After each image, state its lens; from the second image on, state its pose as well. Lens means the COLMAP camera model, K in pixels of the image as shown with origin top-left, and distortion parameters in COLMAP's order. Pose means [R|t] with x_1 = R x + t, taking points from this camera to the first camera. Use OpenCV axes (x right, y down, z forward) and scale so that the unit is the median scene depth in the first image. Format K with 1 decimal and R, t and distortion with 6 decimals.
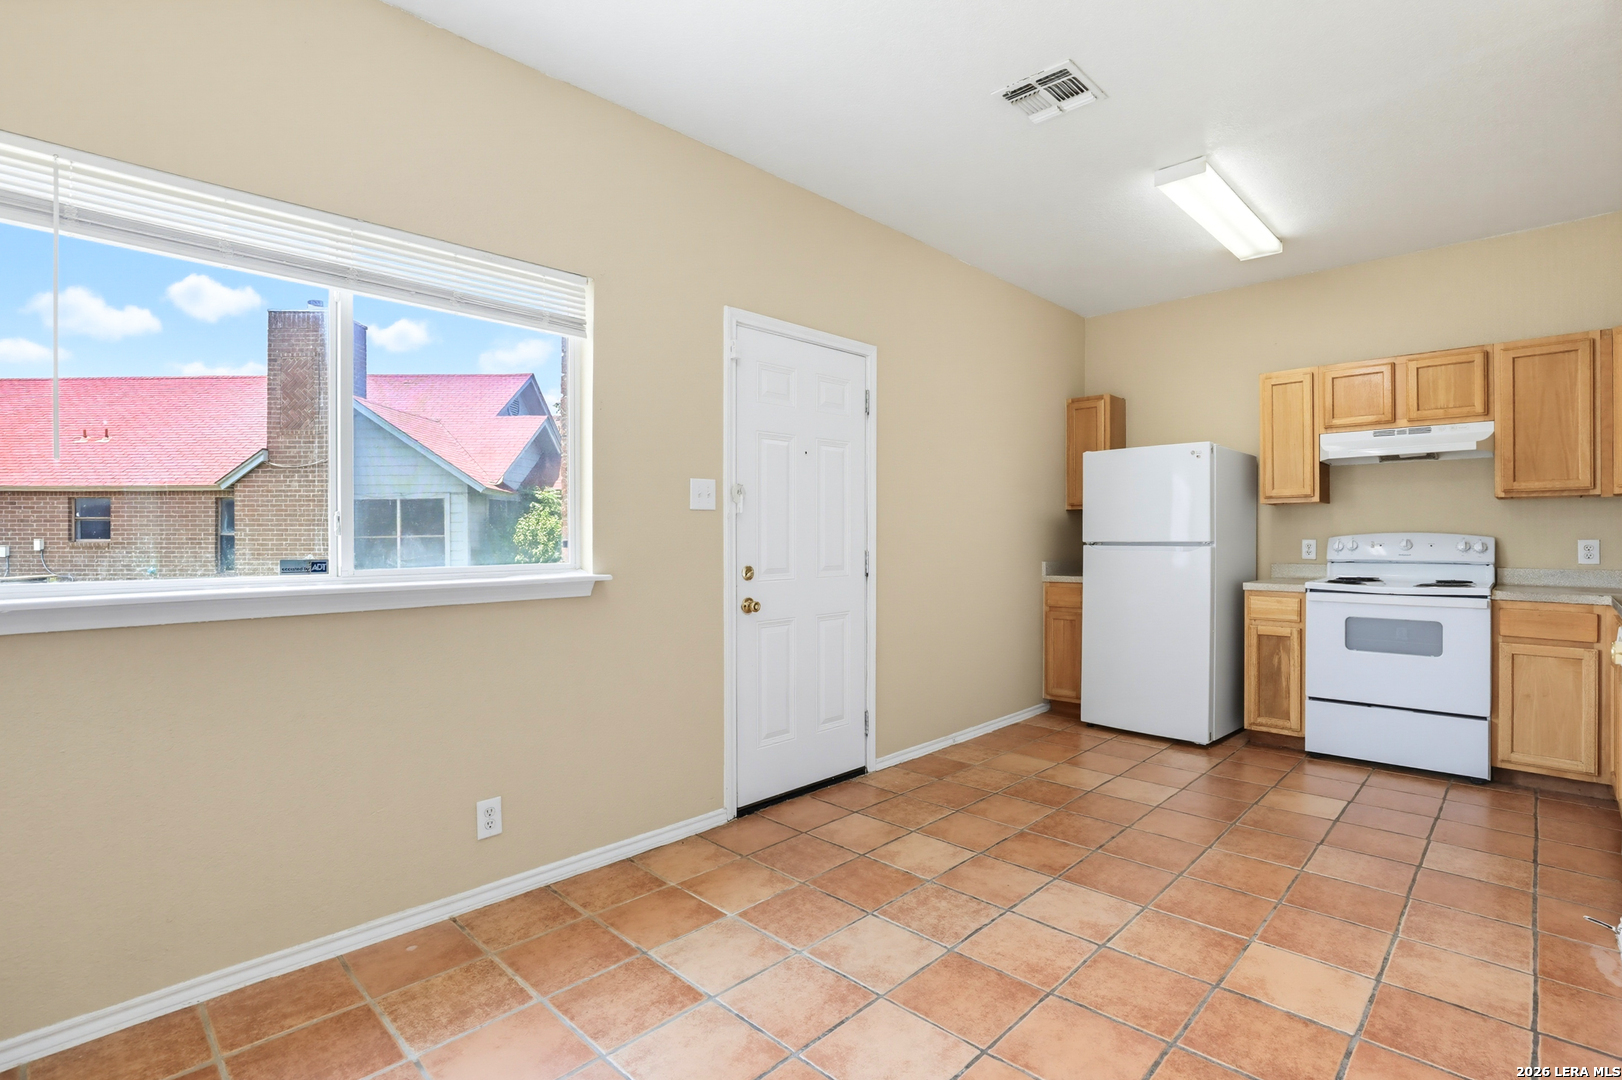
lens RADIAL K [[768.7, 0, 832.0], [0, 768.7, 539.2], [0, 0, 1]] dist [-0.035531, 0.005857]
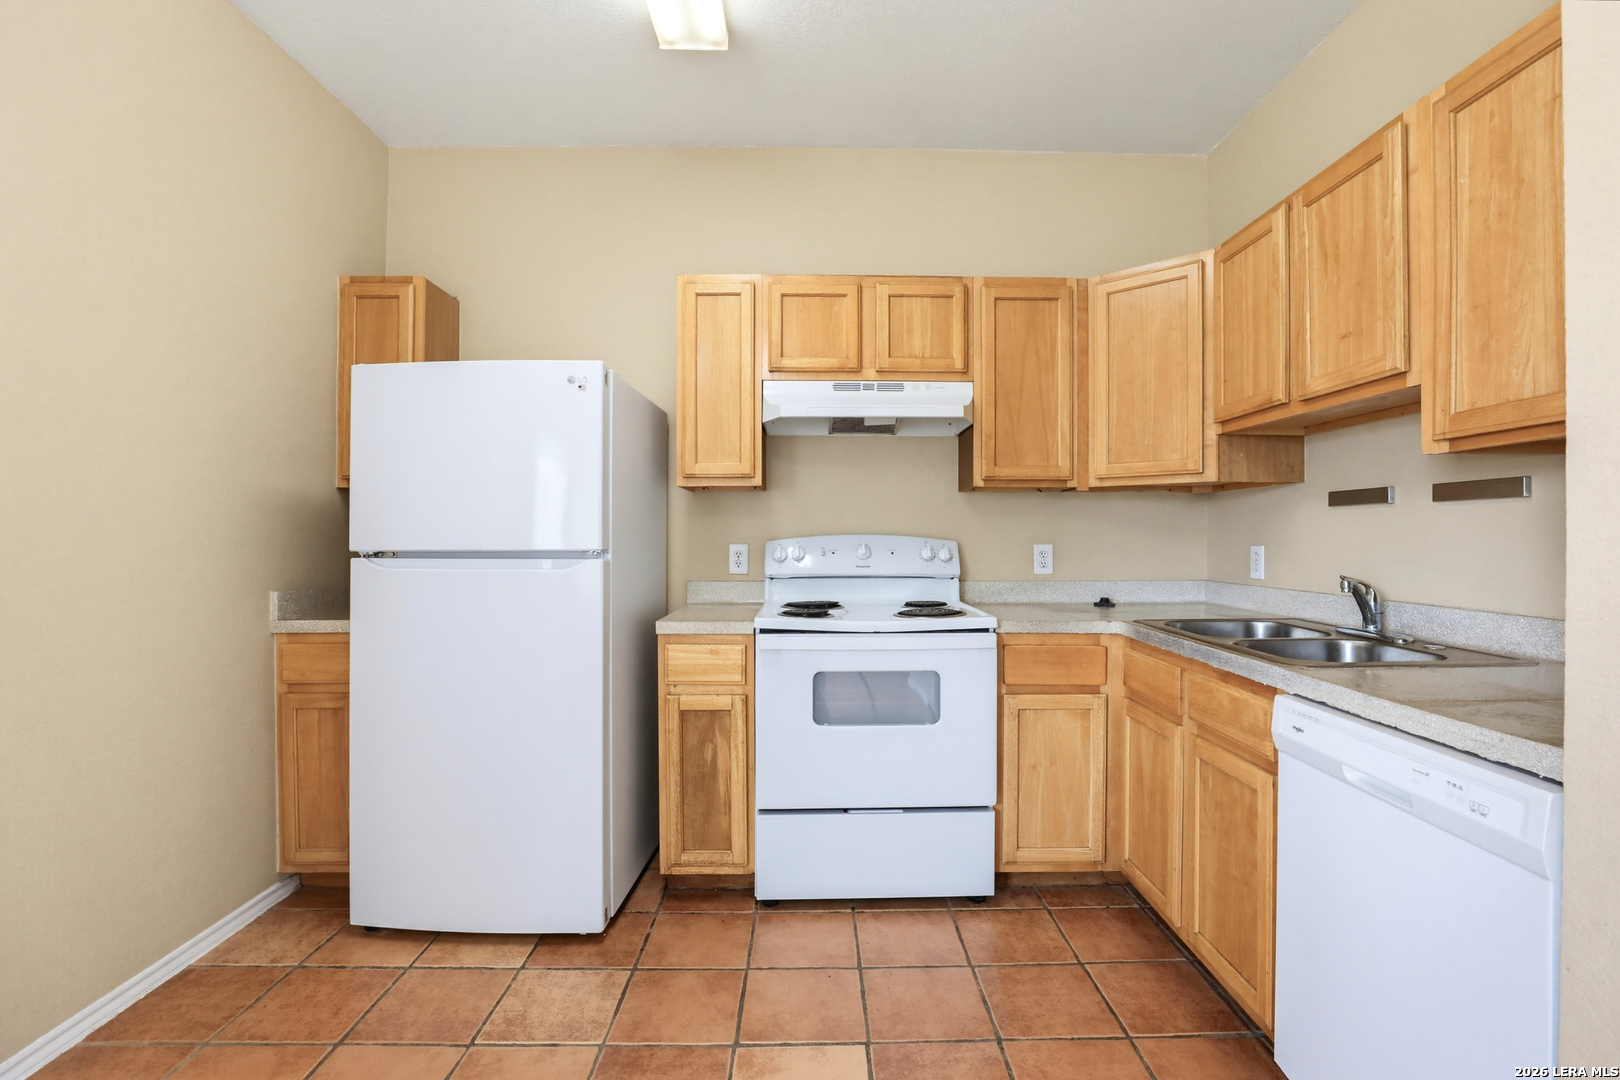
lens RADIAL K [[745.6, 0, 828.3], [0, 745.6, 542.0], [0, 0, 1]] dist [-0.035436, 0.001334]
pose [[0.711910, -0.001963, 0.702268, 0.256863], [-0.000610, 0.999994, 0.003414, -0.004452], [-0.702271, -0.002859, 0.711904, 0.546294]]
